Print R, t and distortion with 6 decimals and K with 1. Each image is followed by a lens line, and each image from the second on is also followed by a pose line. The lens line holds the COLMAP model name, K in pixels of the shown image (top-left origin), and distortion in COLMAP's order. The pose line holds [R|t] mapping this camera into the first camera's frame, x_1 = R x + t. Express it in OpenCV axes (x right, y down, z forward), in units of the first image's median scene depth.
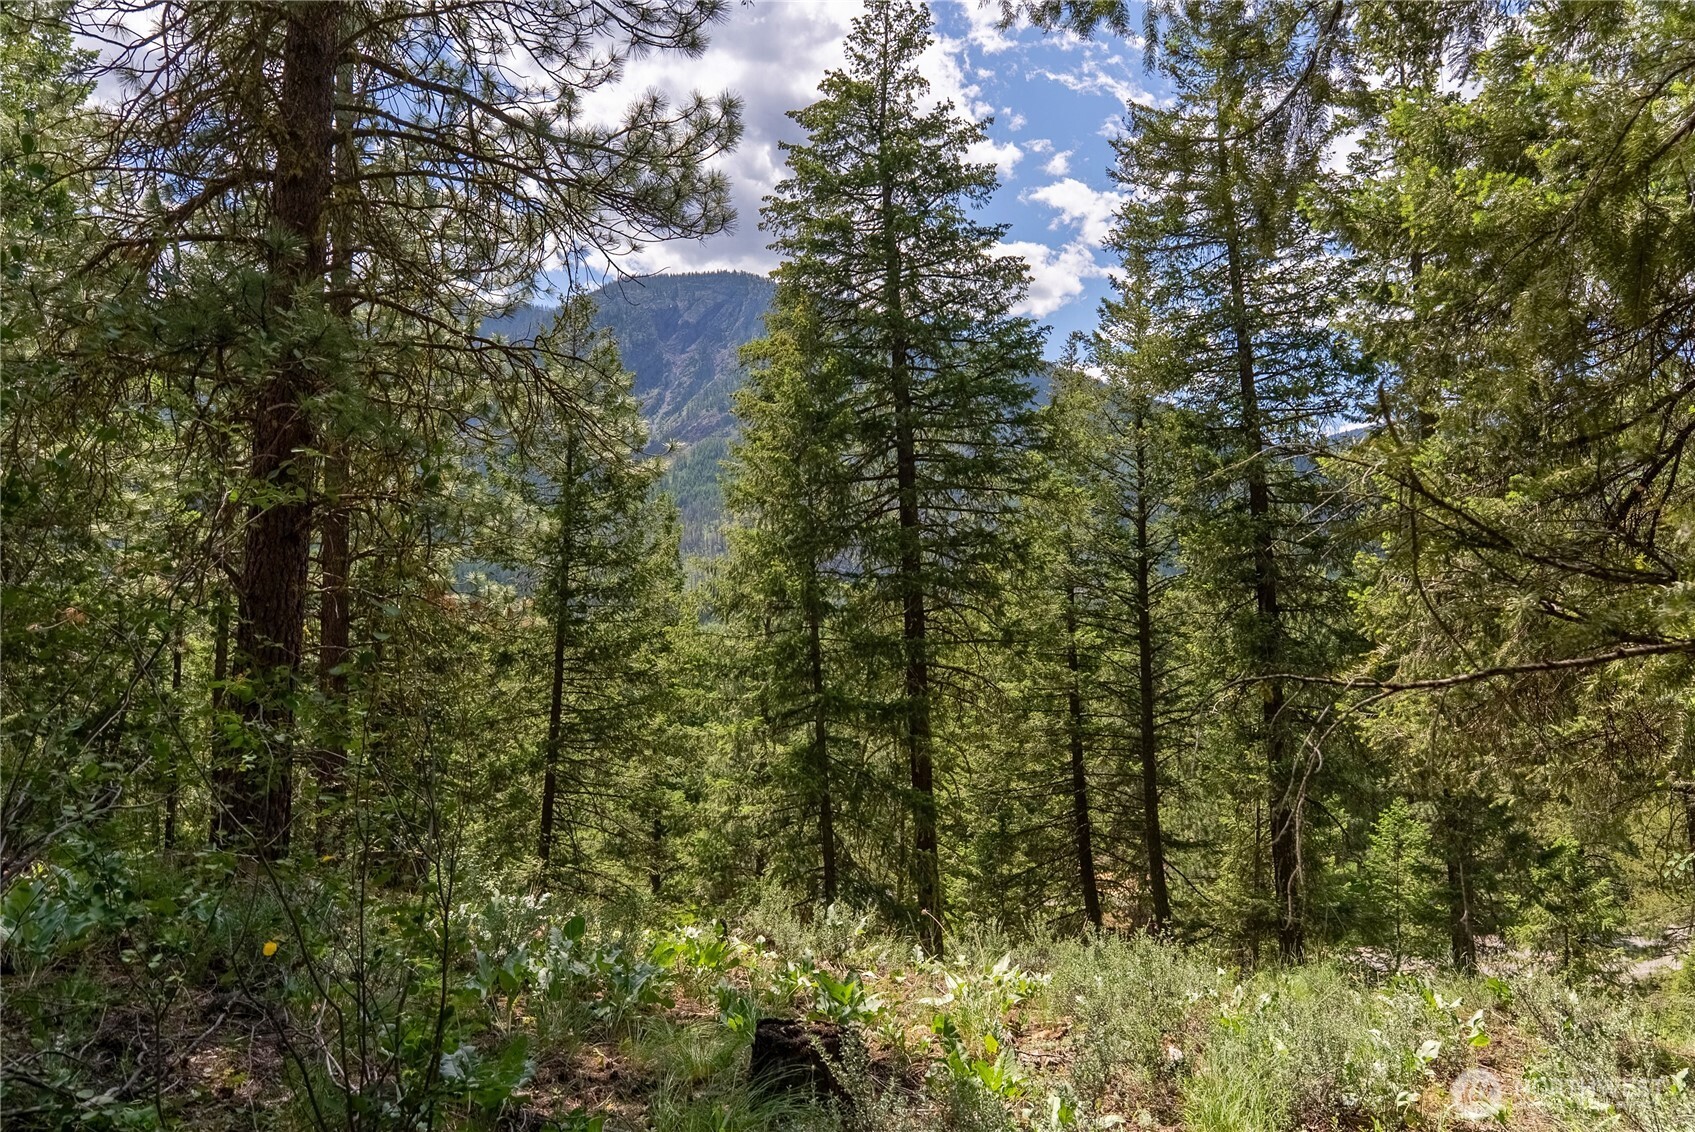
lens RADIAL K [[1133.0, 0, 849.6], [0, 1133.0, 579.8], [0, 0, 1]] dist [-0.003697, -0.012543]
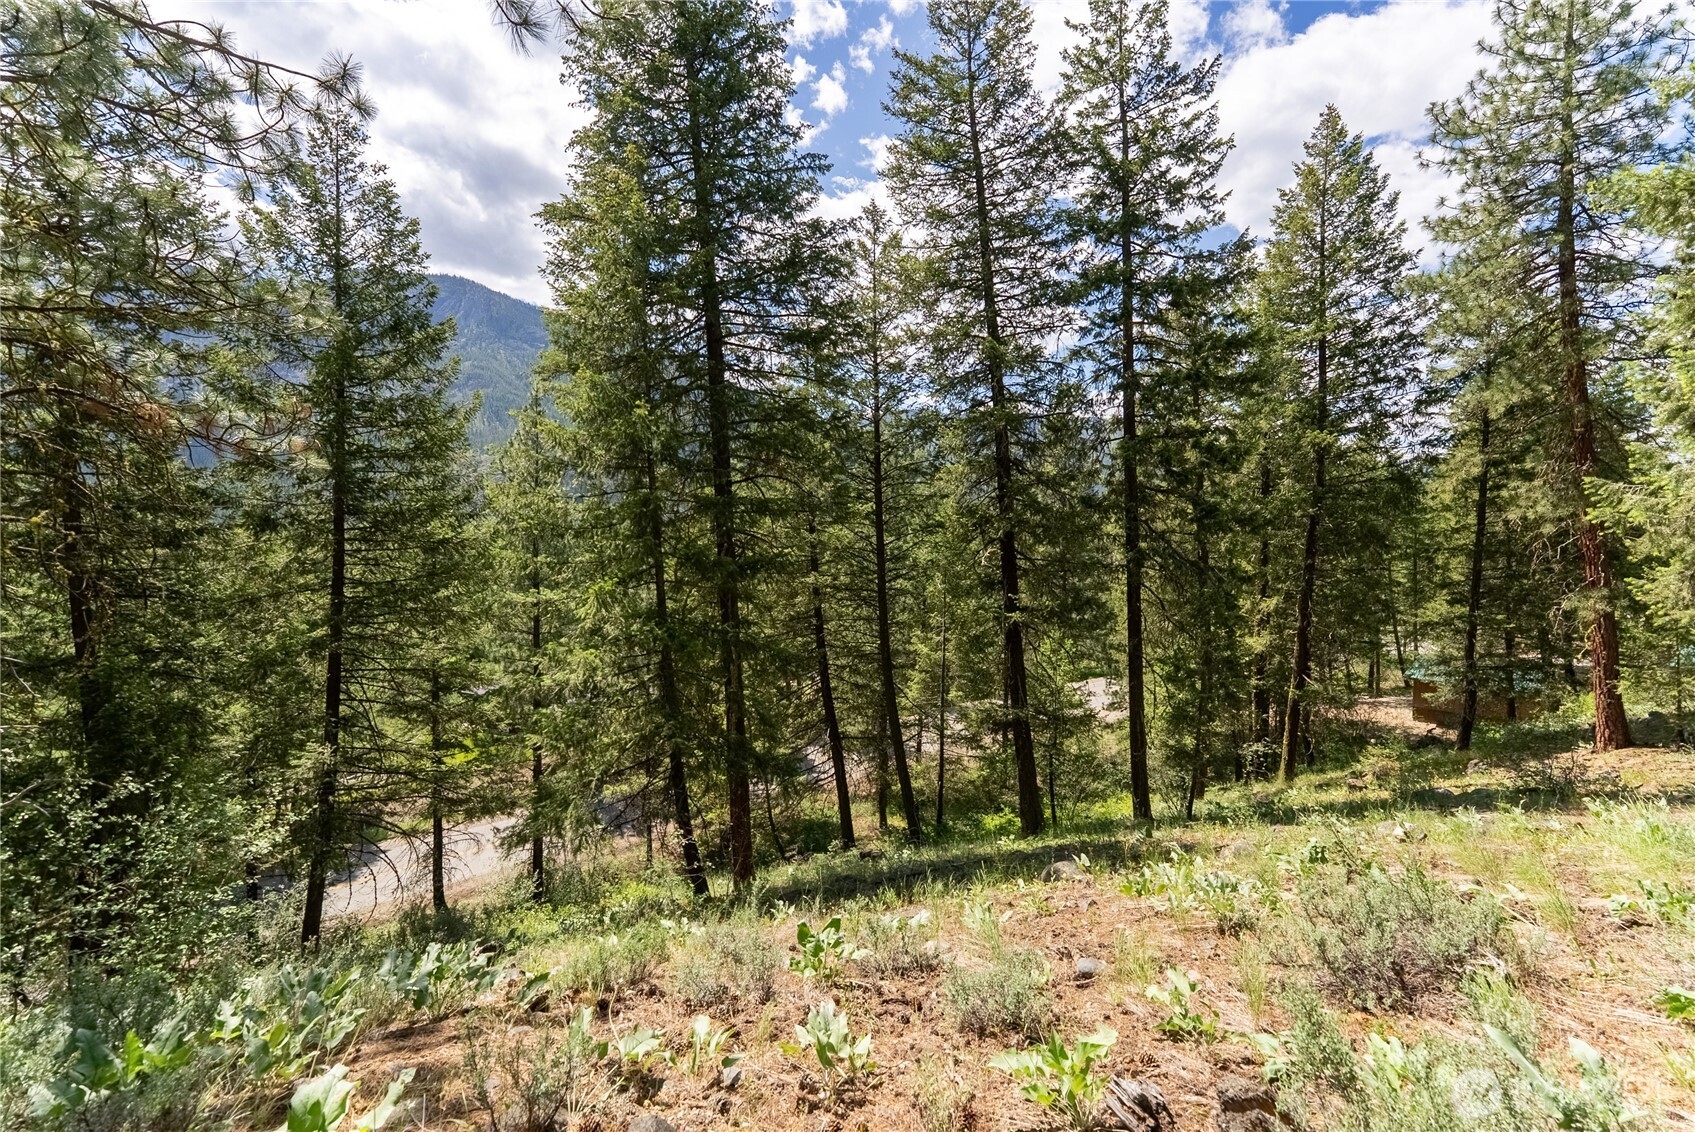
lens RADIAL K [[696.9, 0, 838.9], [0, 696.9, 568.8], [0, 0, 1]] dist [0.003284, -0.000588]
pose [[0.923601, -0.028453, 0.382298, -0.099316], [-0.007699, 0.995664, 0.092706, 0.047046], [-0.383278, -0.088566, 0.919377, 0.322669]]
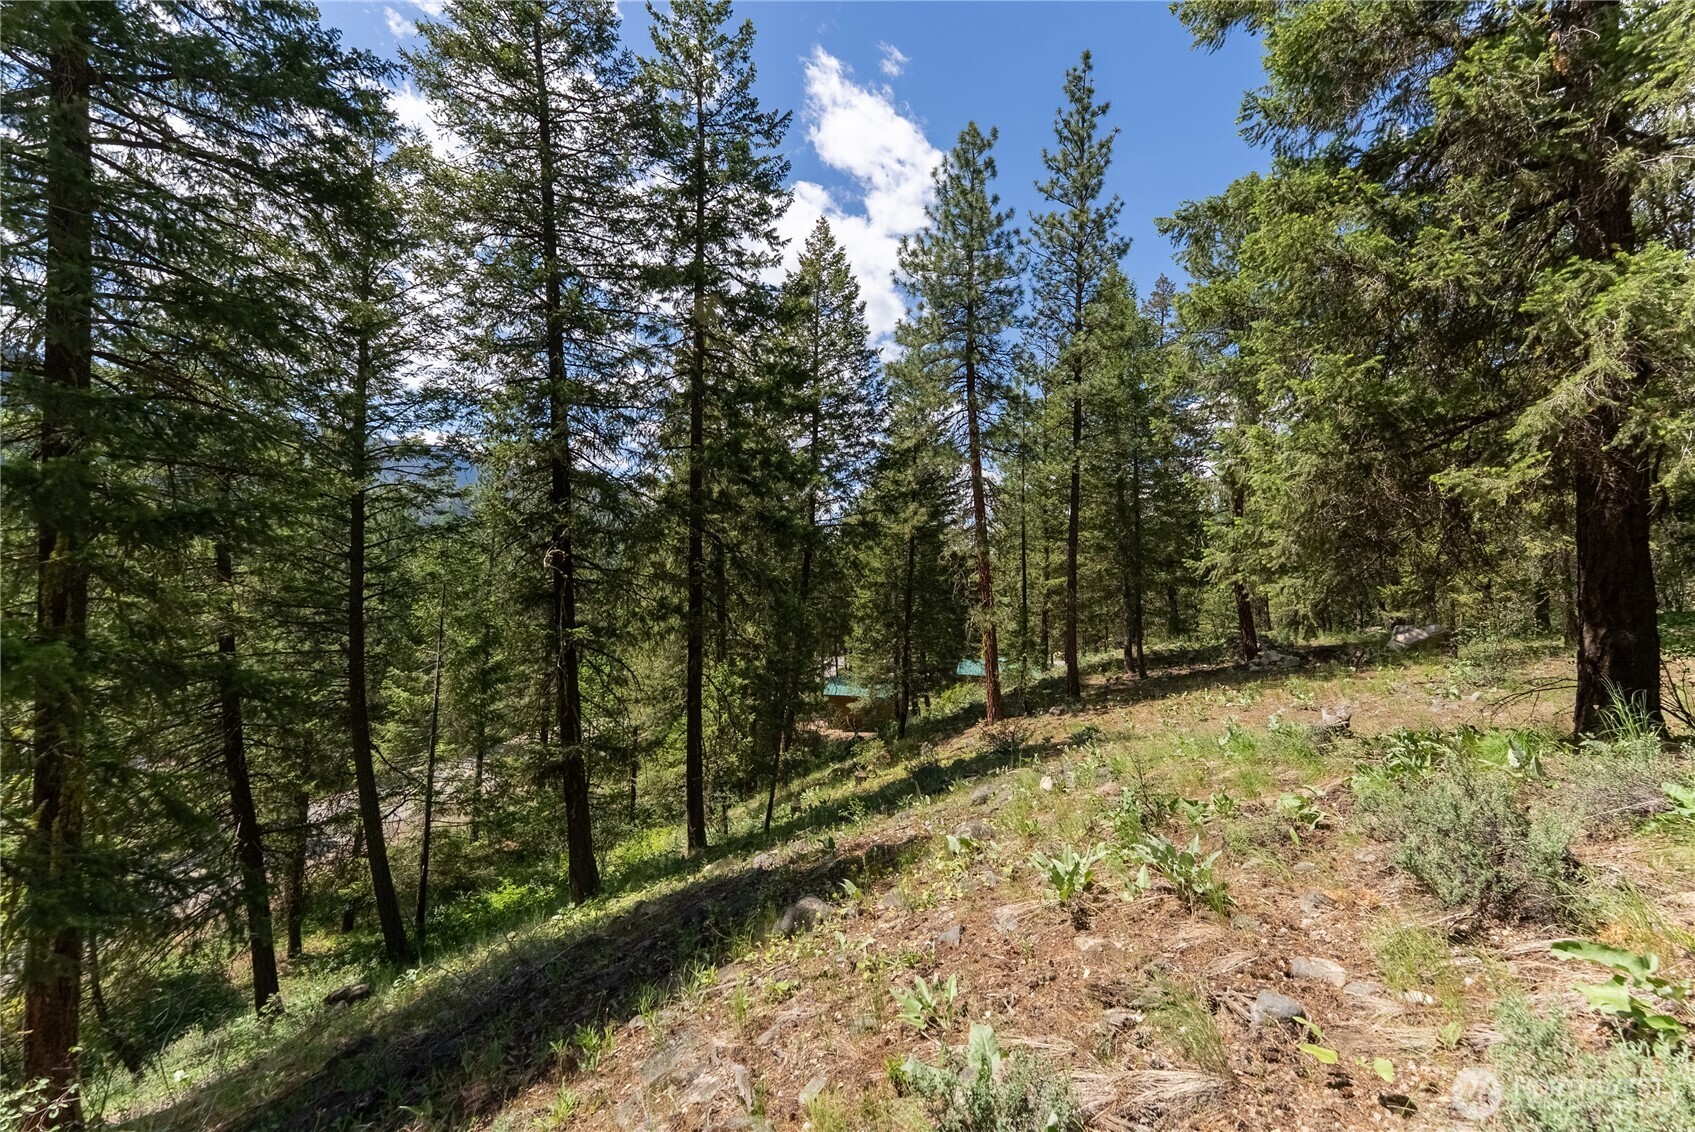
lens RADIAL K [[696.9, 0, 860.6], [0, 696.9, 563.7], [0, 0, 1]] dist [0.003284, -0.000588]
pose [[0.406102, 0.040218, 0.912943, -0.107284], [-0.075231, 0.997111, -0.010461, 0.077960], [-0.910726, -0.064434, 0.407954, 0.412450]]
